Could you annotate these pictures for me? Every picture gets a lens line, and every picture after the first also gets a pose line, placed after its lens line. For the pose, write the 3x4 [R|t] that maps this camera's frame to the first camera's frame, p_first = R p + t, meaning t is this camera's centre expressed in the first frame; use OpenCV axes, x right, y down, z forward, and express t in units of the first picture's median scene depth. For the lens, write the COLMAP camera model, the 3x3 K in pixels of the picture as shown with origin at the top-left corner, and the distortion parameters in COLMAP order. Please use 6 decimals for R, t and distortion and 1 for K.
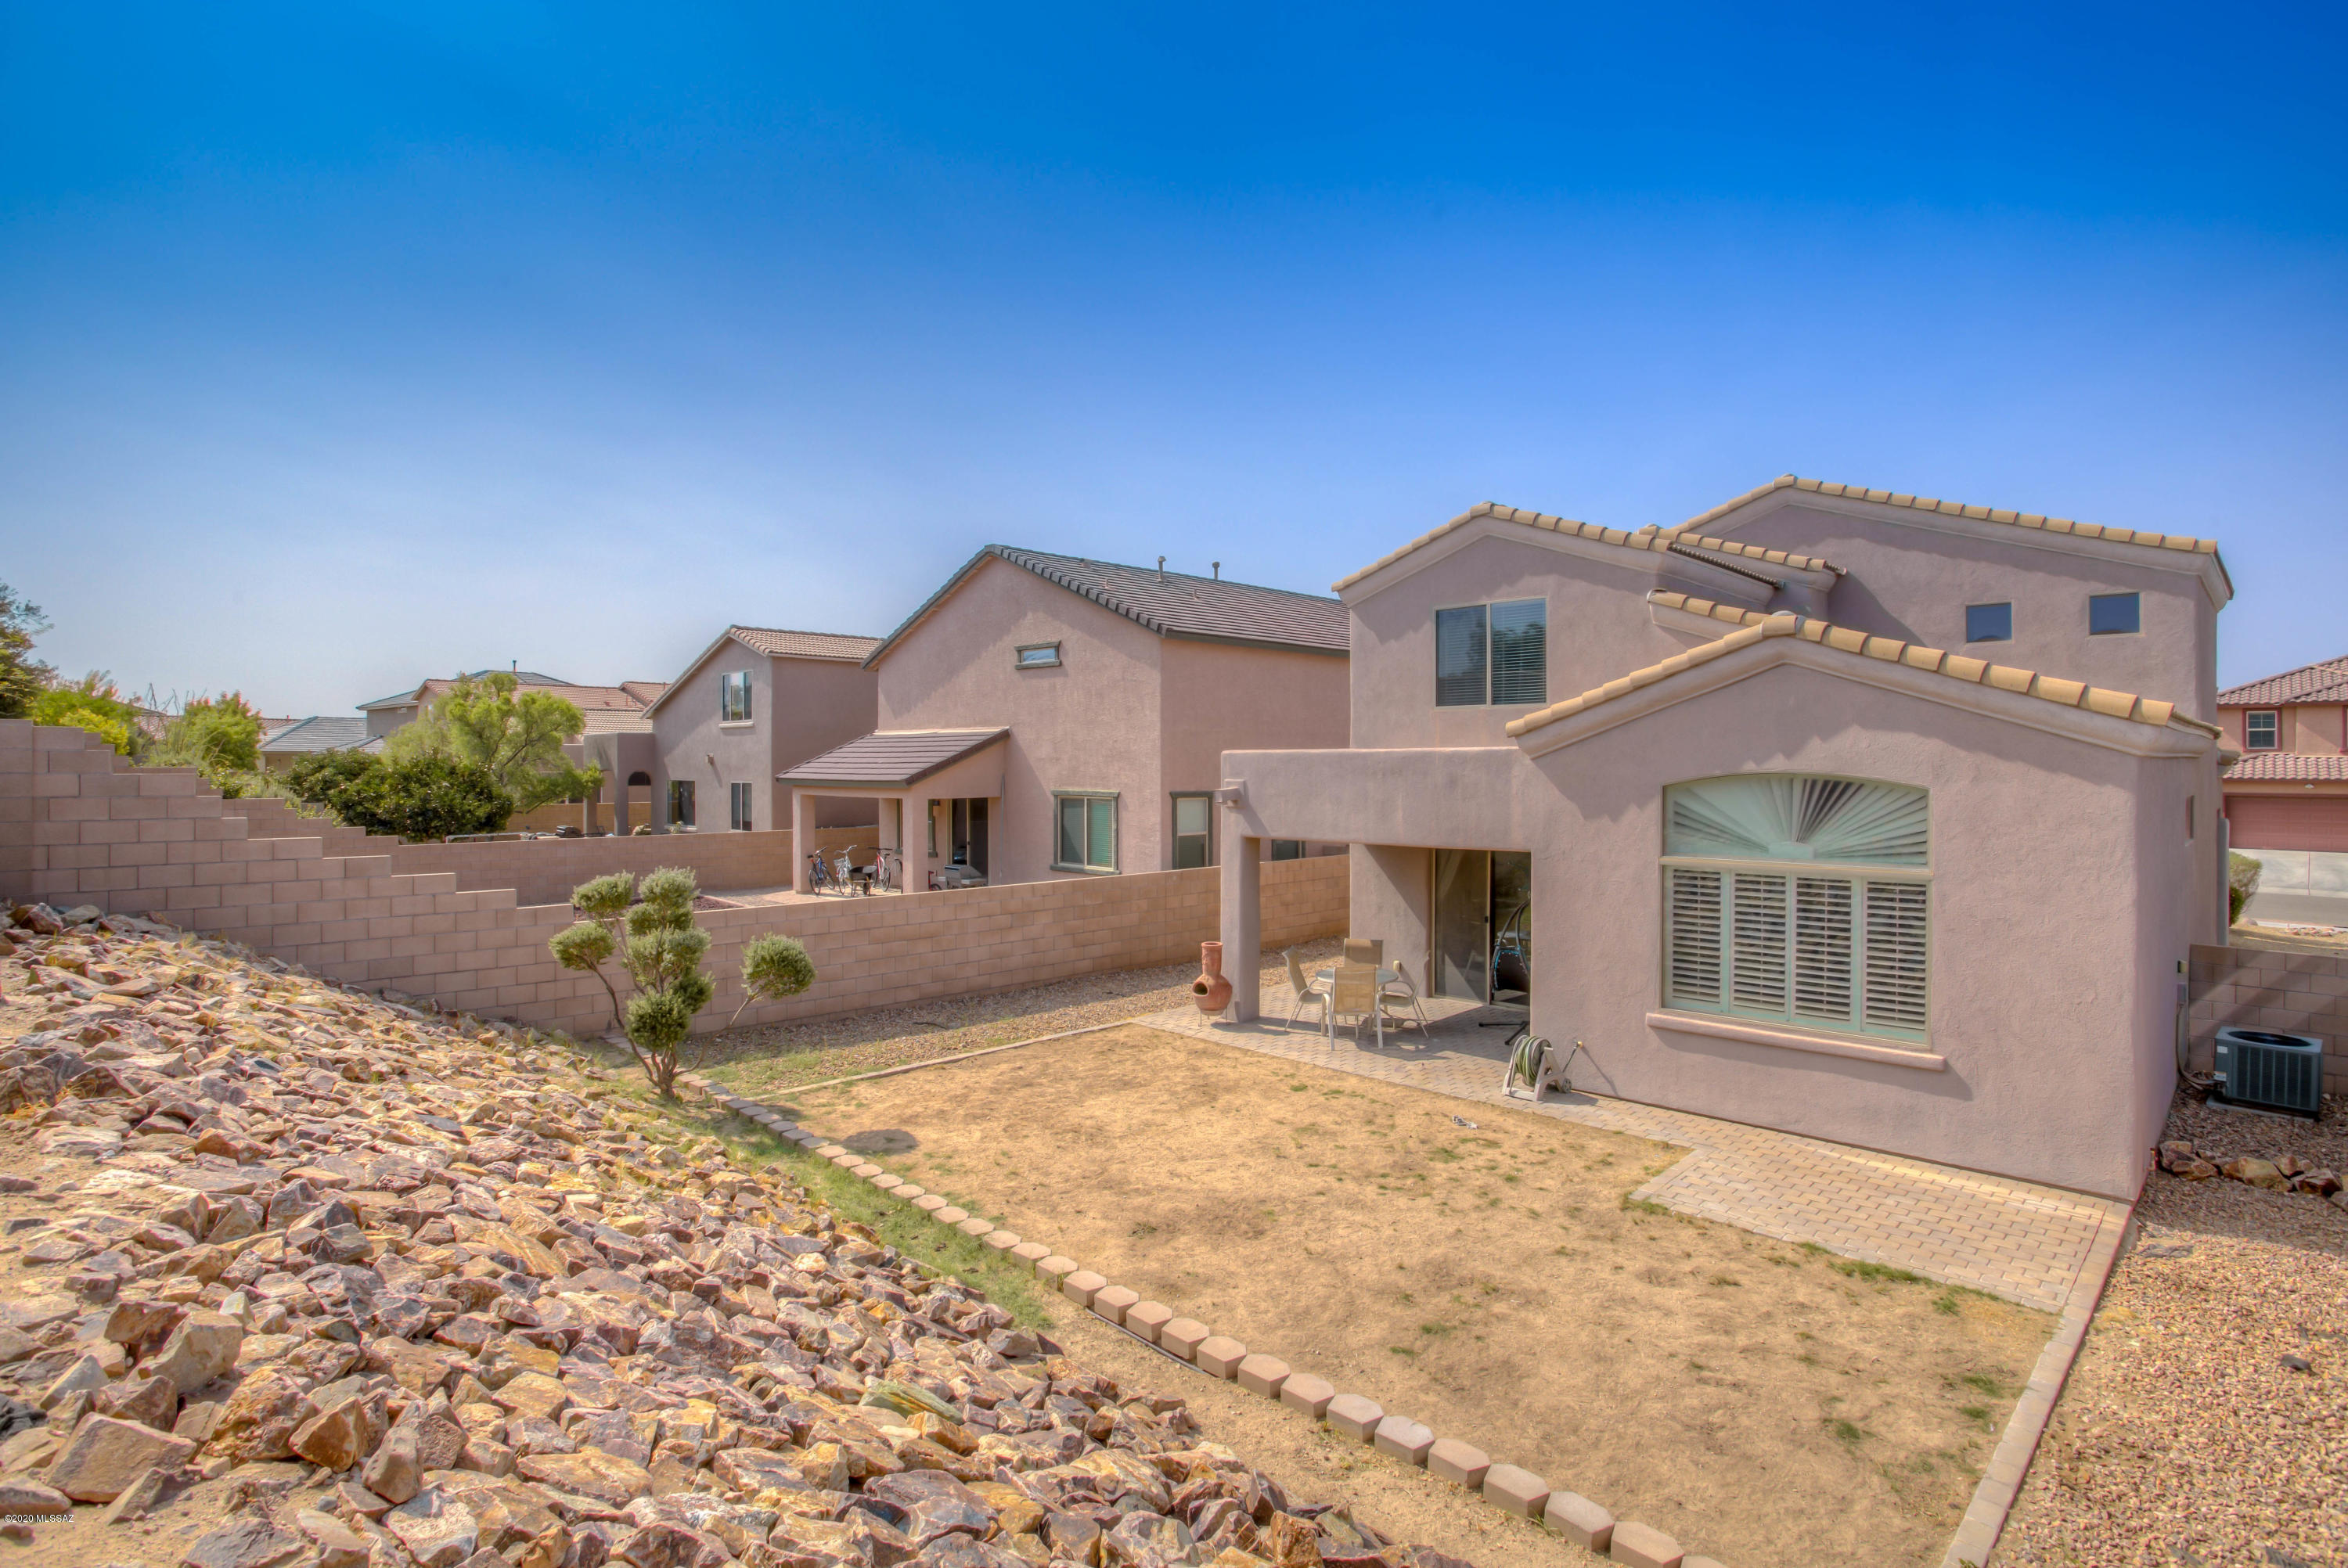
lens RADIAL K [[1175.2, 0, 1168.6], [0, 1175.2, 745.3], [0, 0, 1]] dist [-0.060991, 0.024350]
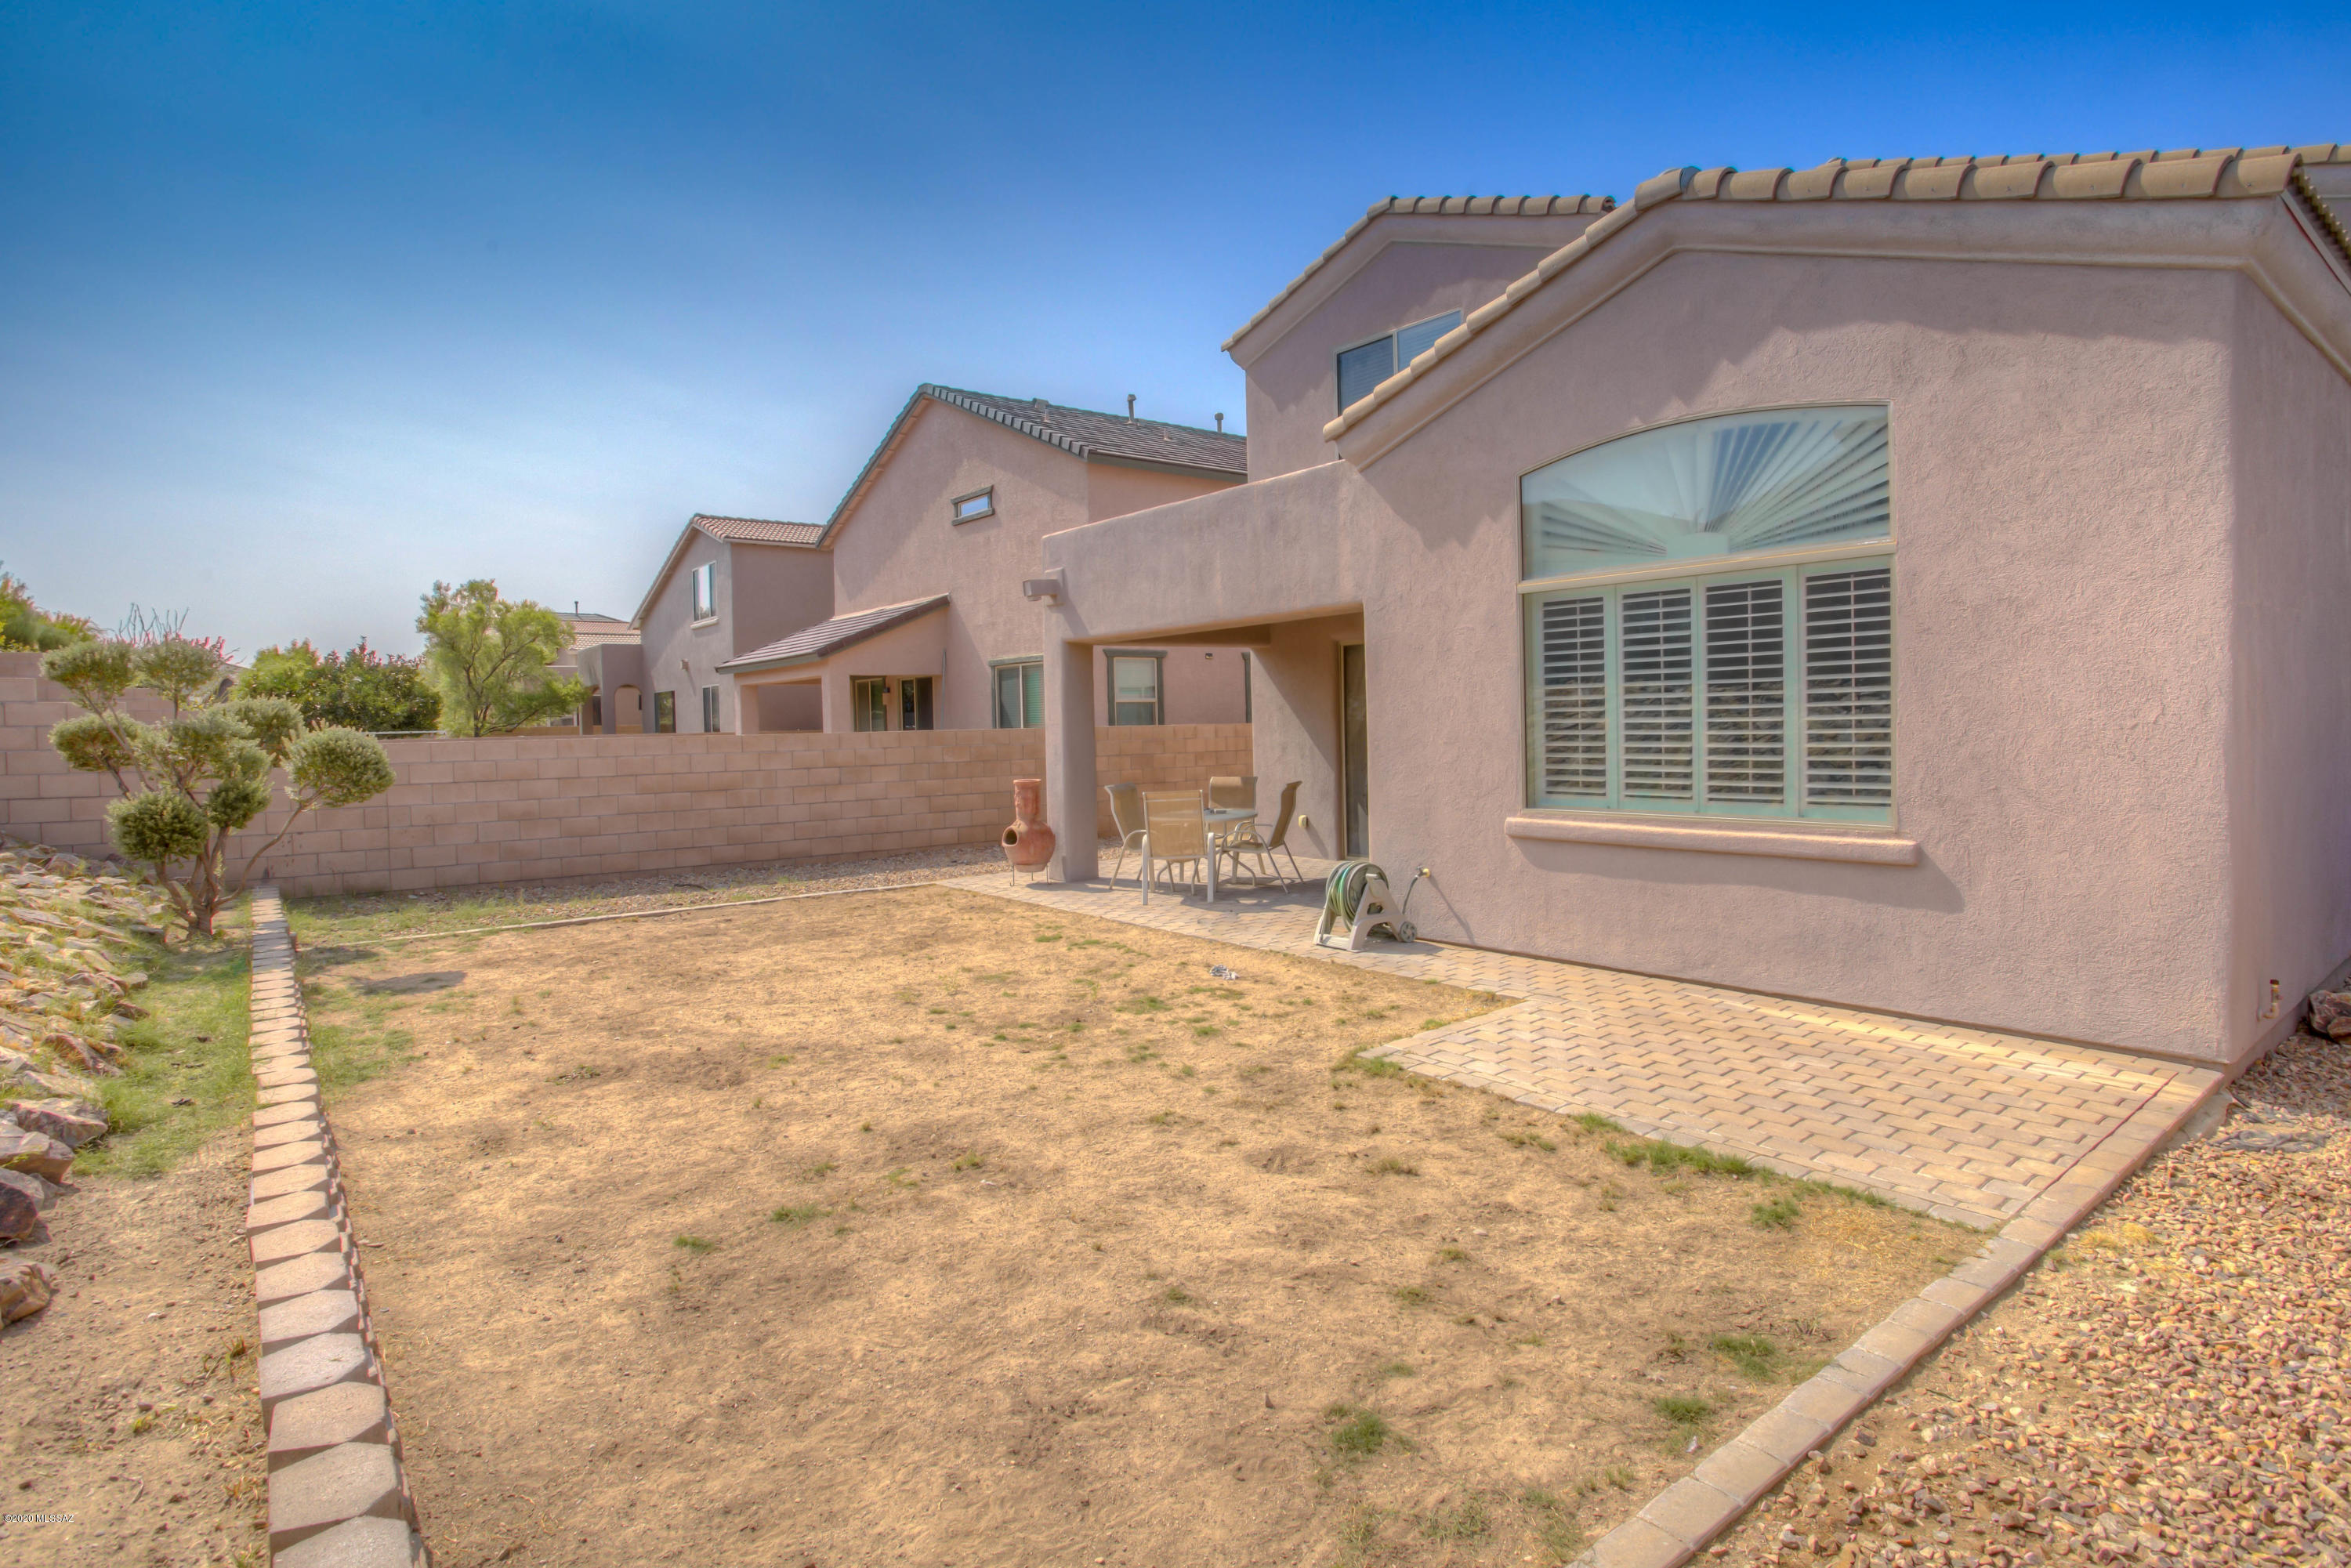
lens RADIAL K [[1234.2, 0, 1172.1], [0, 1234.2, 747.2], [0, 0, 1]] dist [-0.066723, 0.027641]
pose [[0.993323, -0.019368, -0.113728, 0.316415], [0.023734, 0.999027, 0.037158, 0.166754], [0.112898, -0.039610, 0.992817, 0.283598]]
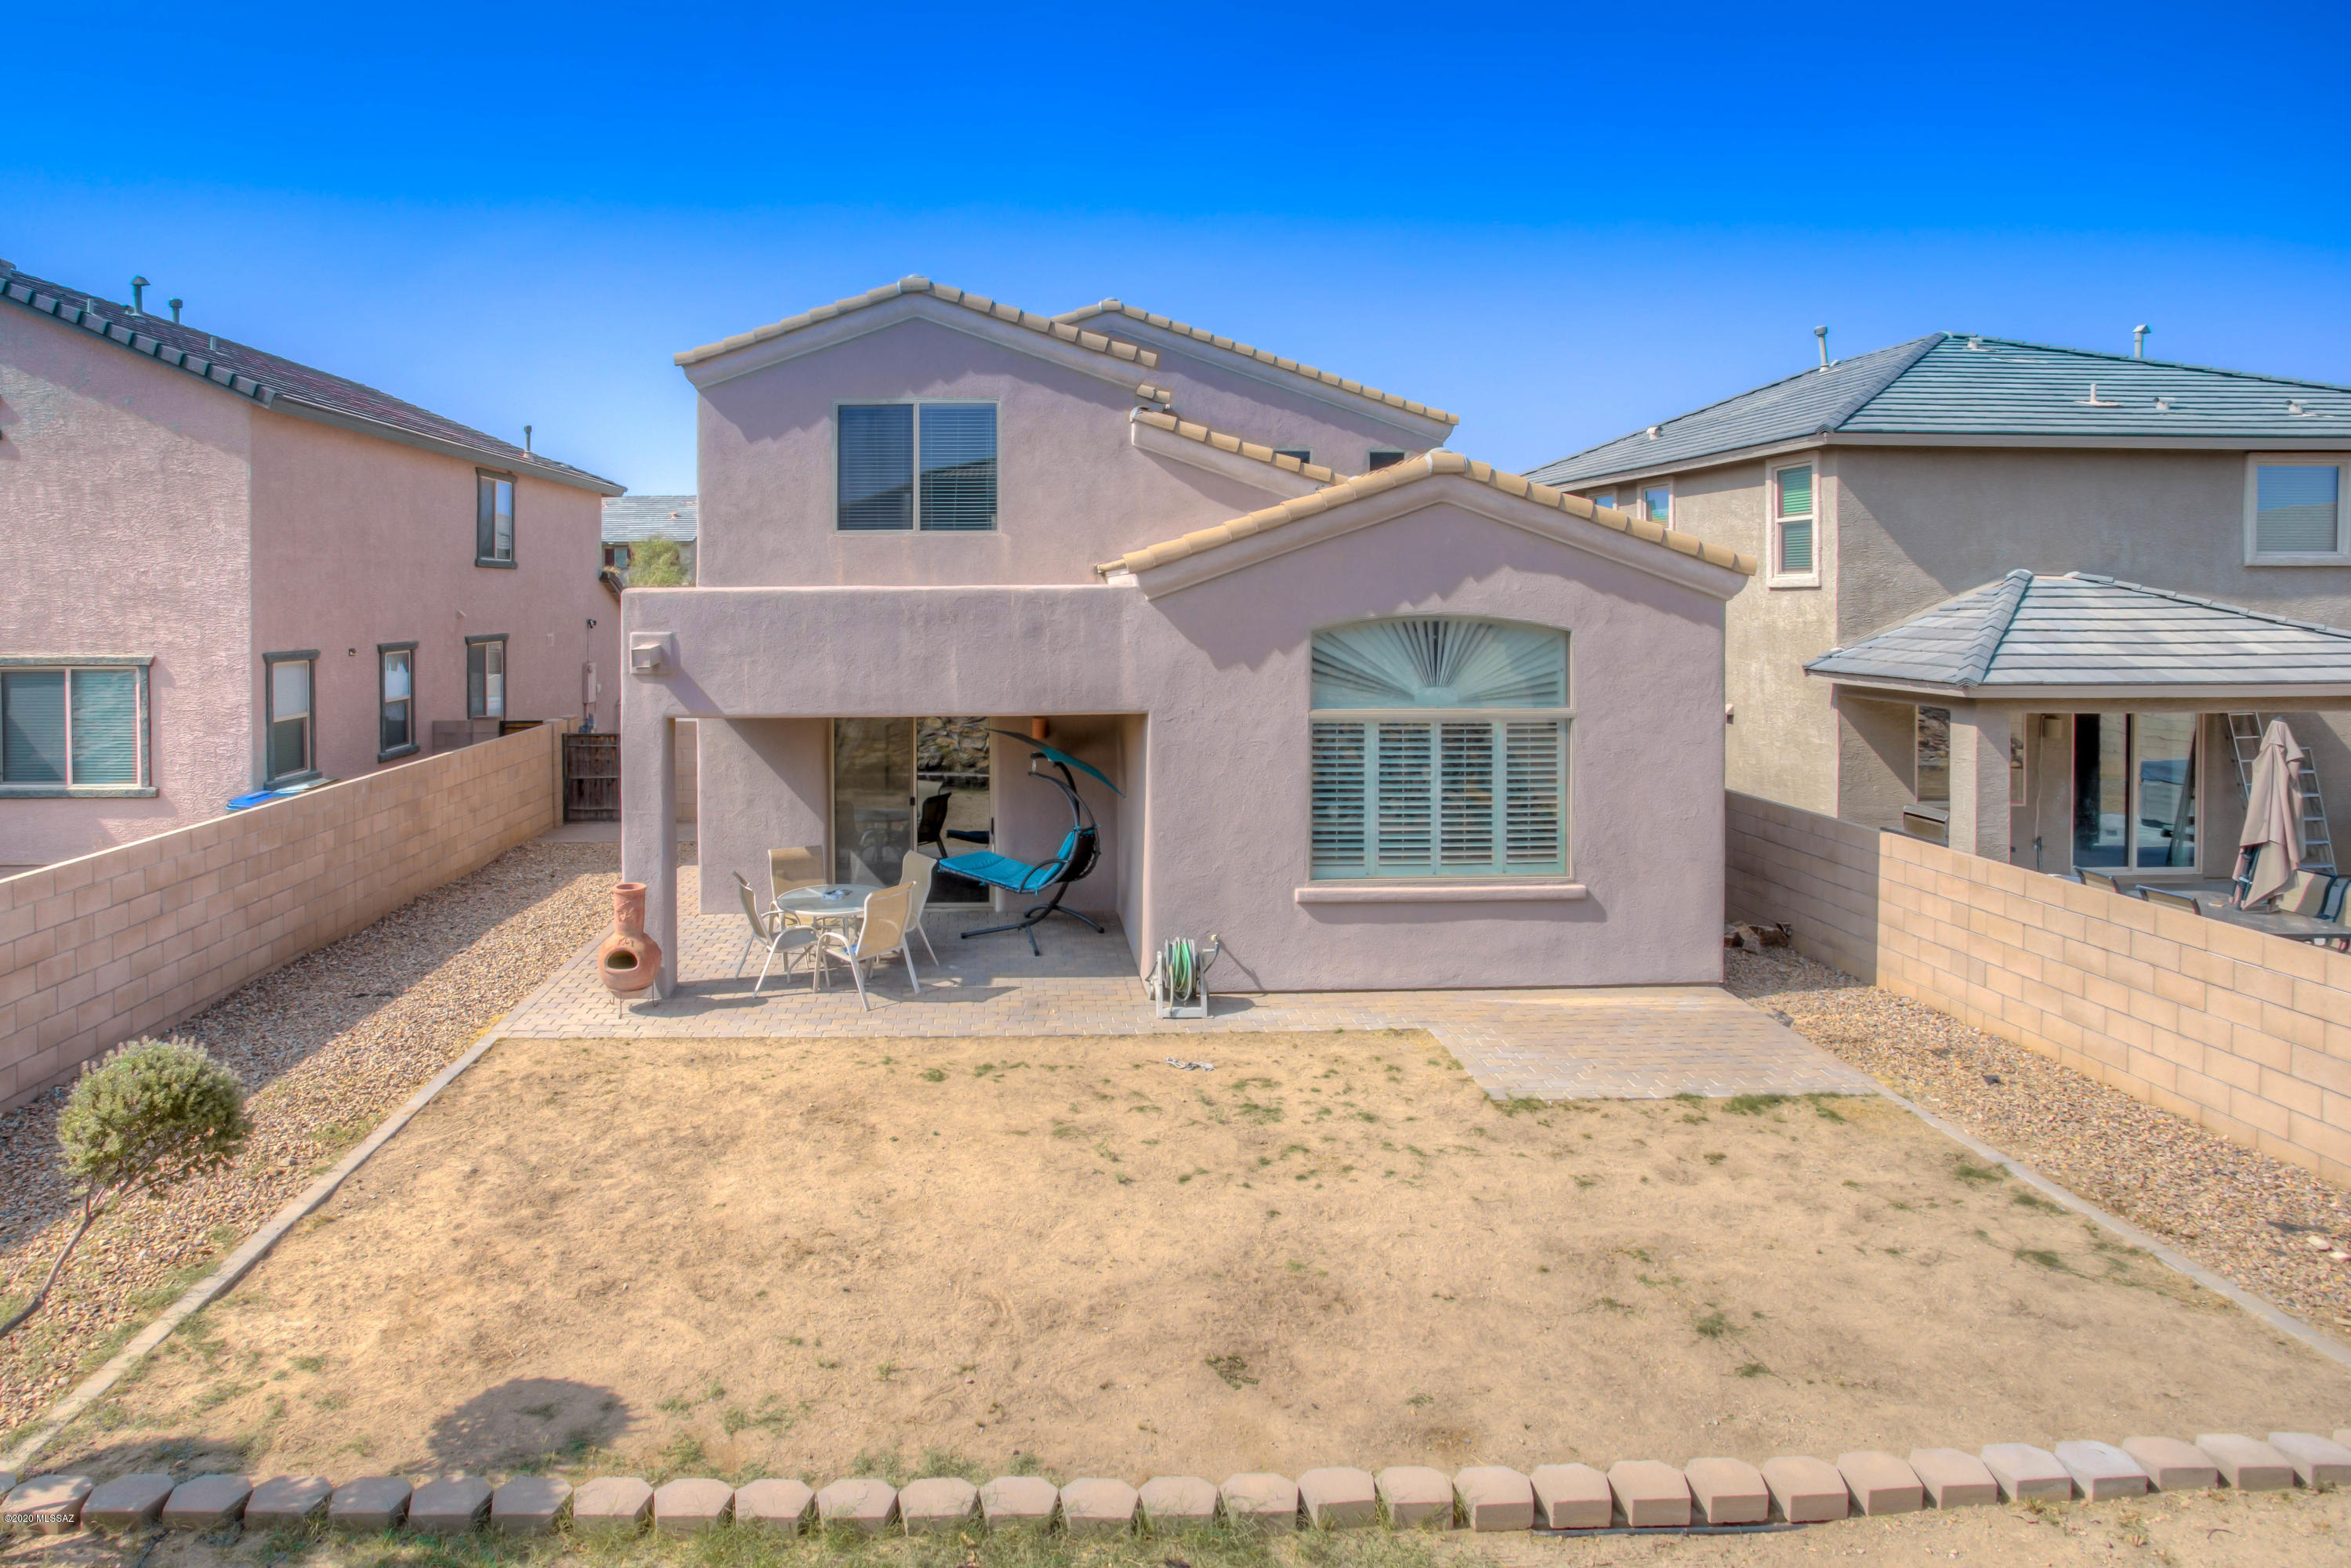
lens RADIAL K [[1314.3, 0, 1062.9], [0, 1314.3, 621.1], [0, 0, 1]] dist [-0.055947, 0.017996]
pose [[0.683282, -0.016028, 0.729979, -0.455692], [-0.006713, 0.999579, 0.028231, 0.000054], [-0.730124, -0.024190, 0.682887, 0.478268]]
